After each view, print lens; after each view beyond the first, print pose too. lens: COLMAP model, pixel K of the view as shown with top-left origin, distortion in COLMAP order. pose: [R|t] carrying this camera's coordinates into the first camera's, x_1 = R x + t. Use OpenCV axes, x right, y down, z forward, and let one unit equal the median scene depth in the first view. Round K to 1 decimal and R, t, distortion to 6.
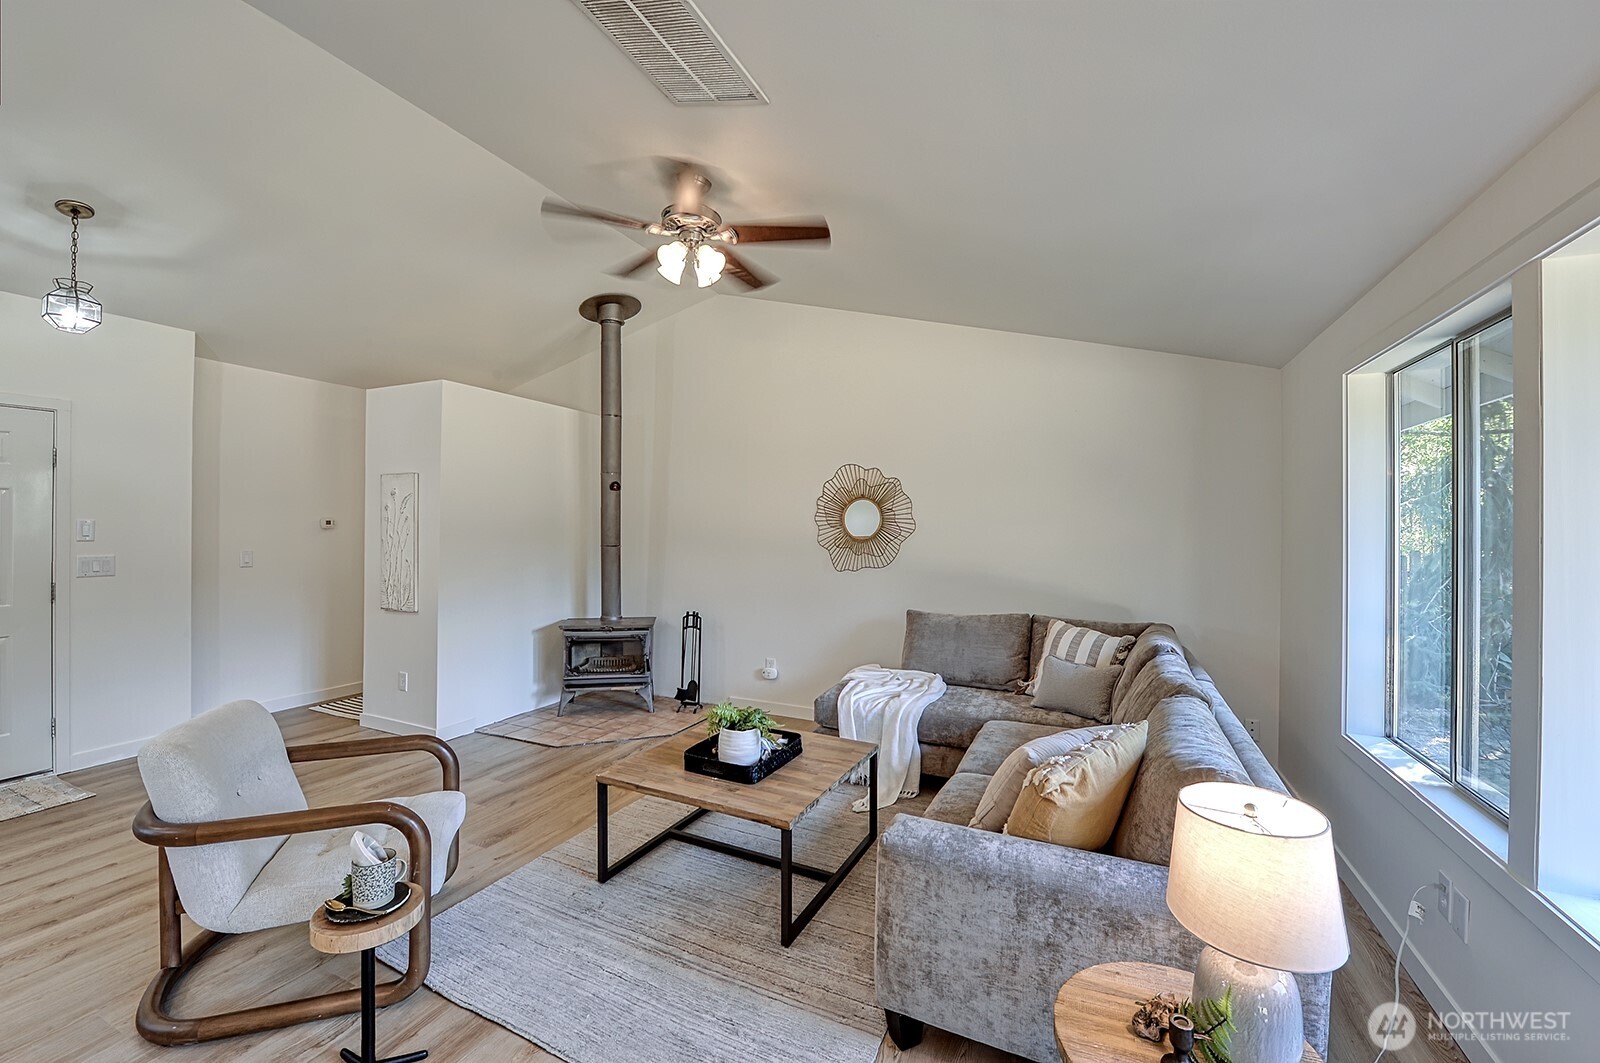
lens RADIAL K [[675.1, 0, 848.0], [0, 675.1, 525.9], [0, 0, 1]] dist [-0.000931, -0.000066]
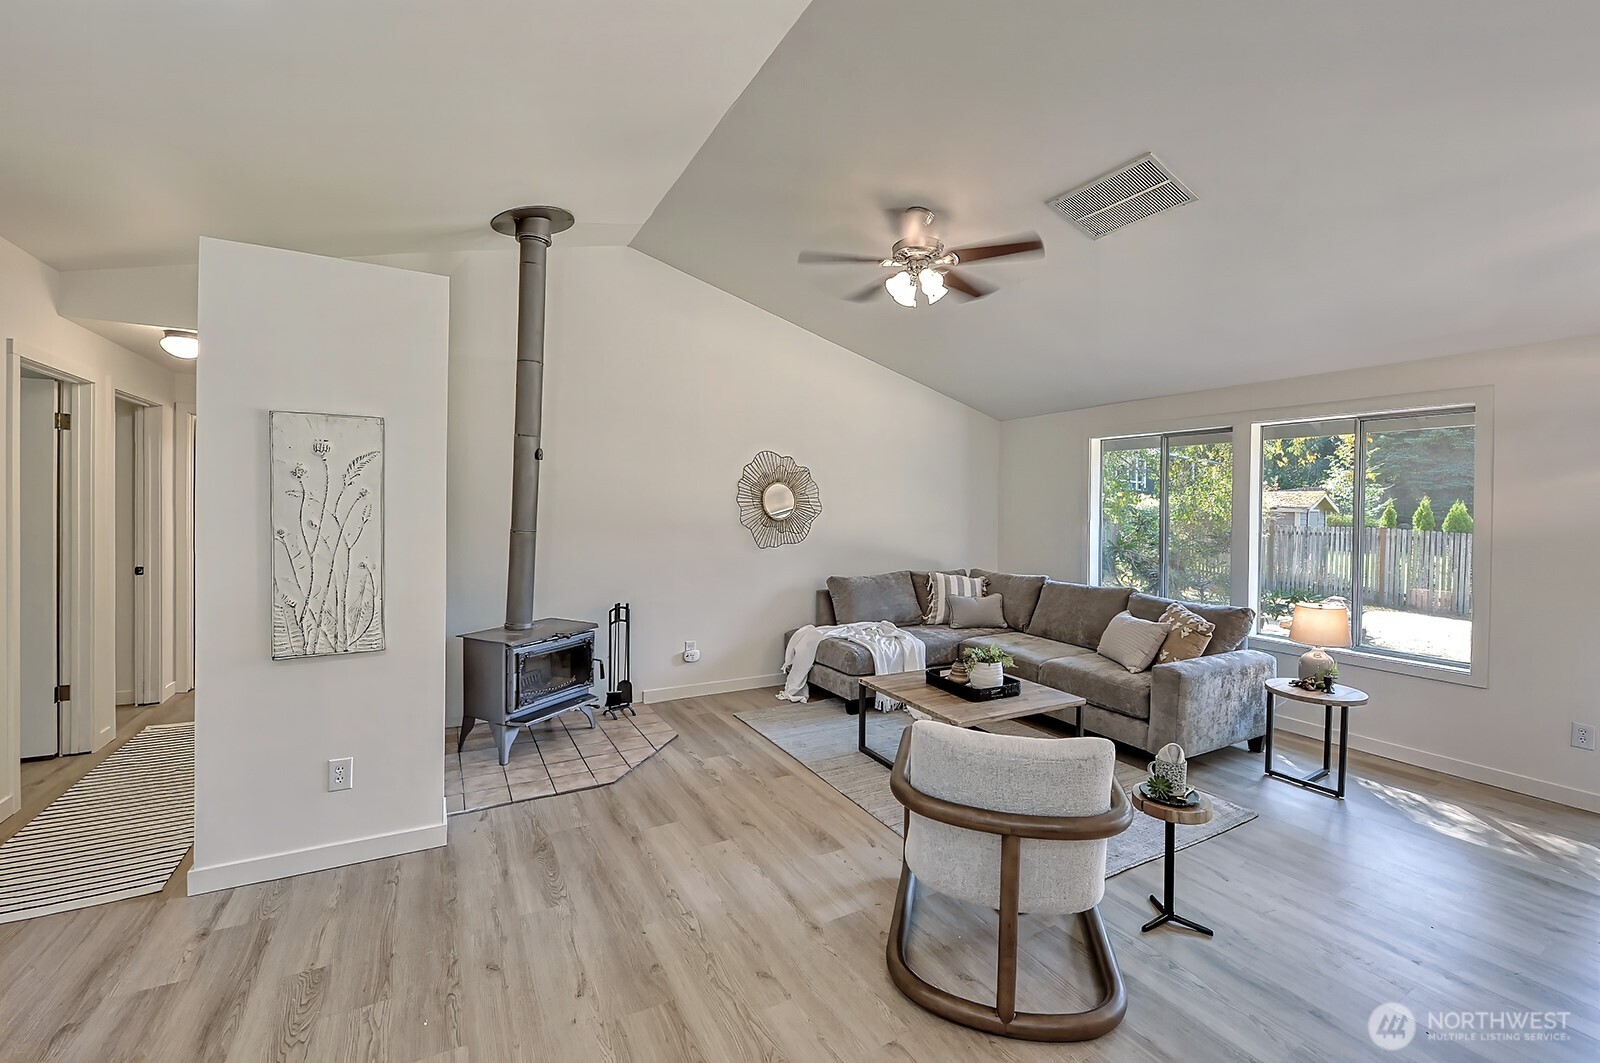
lens RADIAL K [[666.2, 0, 798.5], [0, 666.2, 510.5], [0, 0, 1]] dist [-0.010770, -0.000094]
pose [[0.562784, -0.004168, 0.826594, -0.876611], [-0.010985, 0.999861, 0.012521, -0.008587], [-0.826531, -0.016126, 0.562660, 0.342487]]
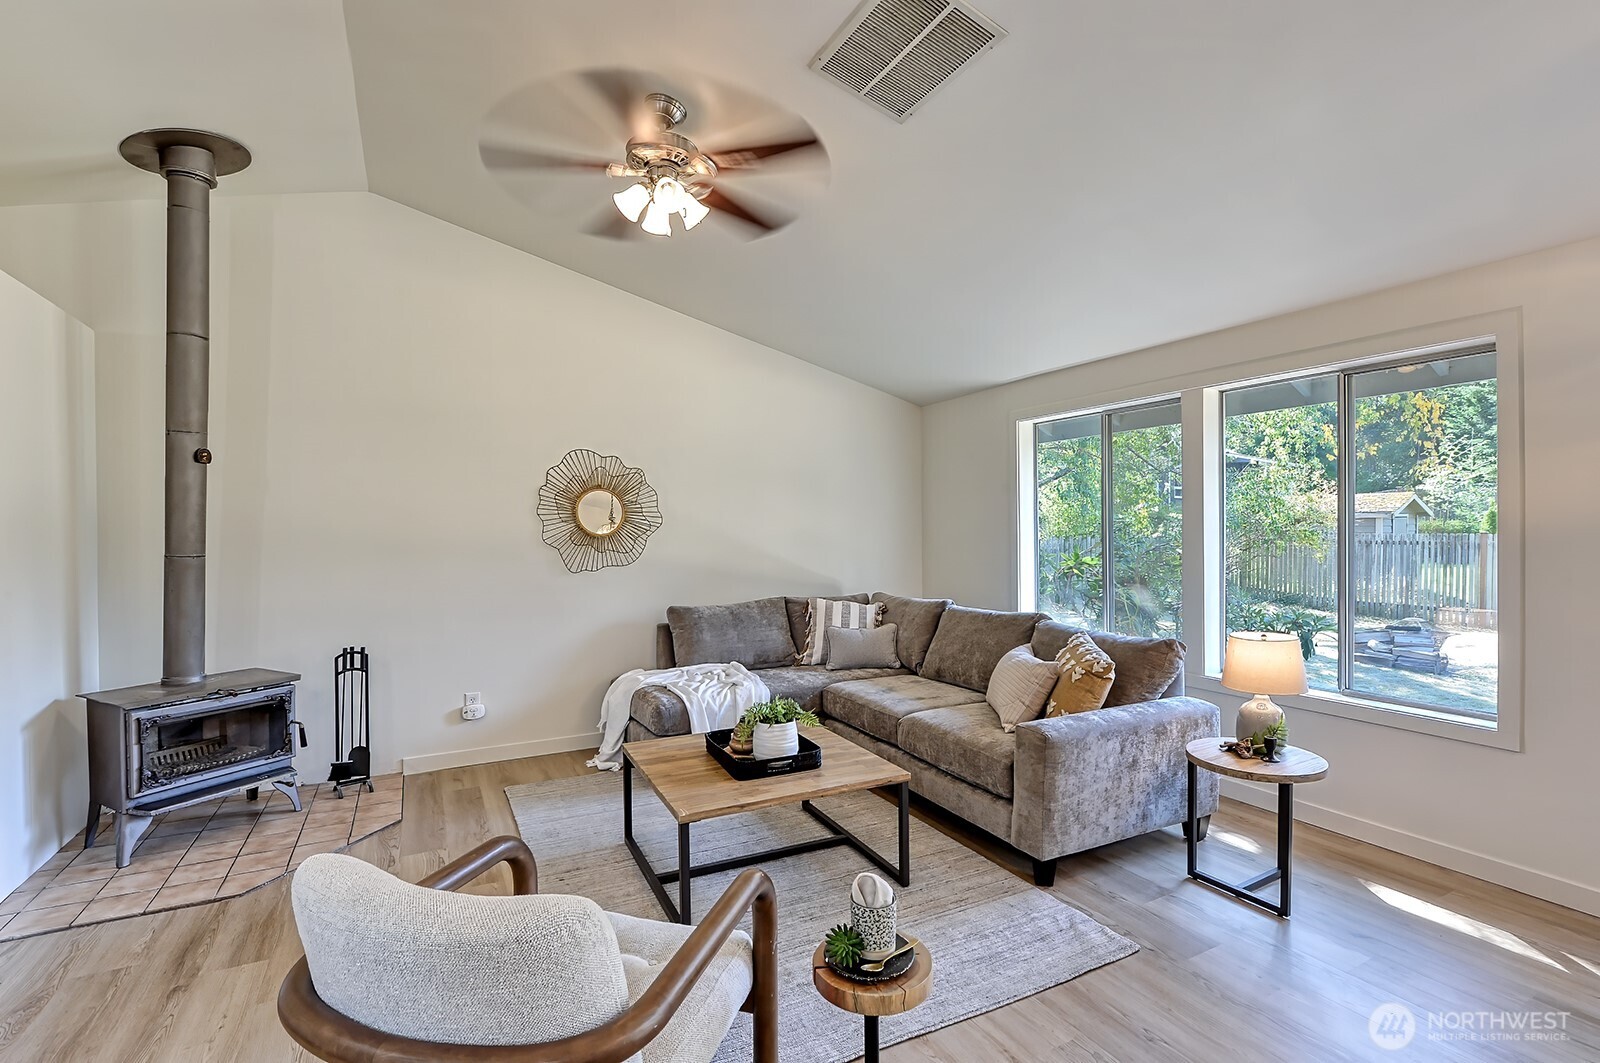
lens RADIAL K [[725.2, 0, 800.0], [0, 725.2, 531.5], [0, 0, 1]] dist [0.000130, -0.005527]
pose [[0.607326, -0.016271, 0.794286, -0.575031], [0.016290, 0.999835, 0.008026, 0.011673], [-0.794285, 0.008064, 0.607491, 0.204229]]
